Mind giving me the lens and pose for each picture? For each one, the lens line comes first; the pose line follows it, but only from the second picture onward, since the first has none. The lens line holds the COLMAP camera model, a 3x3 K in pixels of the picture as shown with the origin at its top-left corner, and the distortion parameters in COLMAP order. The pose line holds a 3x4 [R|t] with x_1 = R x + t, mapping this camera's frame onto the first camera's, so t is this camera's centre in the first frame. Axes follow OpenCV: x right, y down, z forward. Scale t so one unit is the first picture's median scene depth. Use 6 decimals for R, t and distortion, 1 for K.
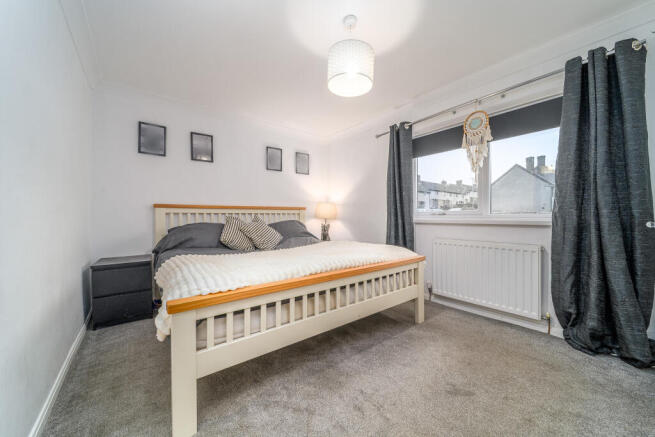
lens RADIAL K [[238.3, 0, 327.0], [0, 238.3, 212.3], [0, 0, 1]] dist [0.001882, 0.000114]
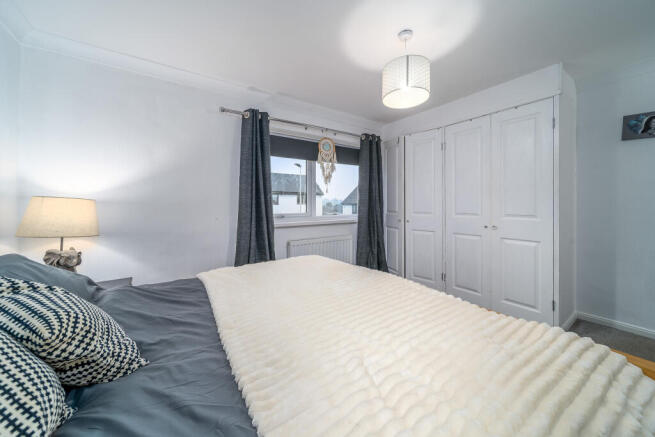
lens RADIAL K [[238.3, 0, 327.0], [0, 238.3, 212.3], [0, 0, 1]] dist [0.001882, 0.000114]
pose [[0.086425, 0.004881, 0.996246, -0.625164], [0.015747, 0.999856, -0.006265, -0.006677], [-0.996134, 0.016229, 0.086336, 0.850534]]
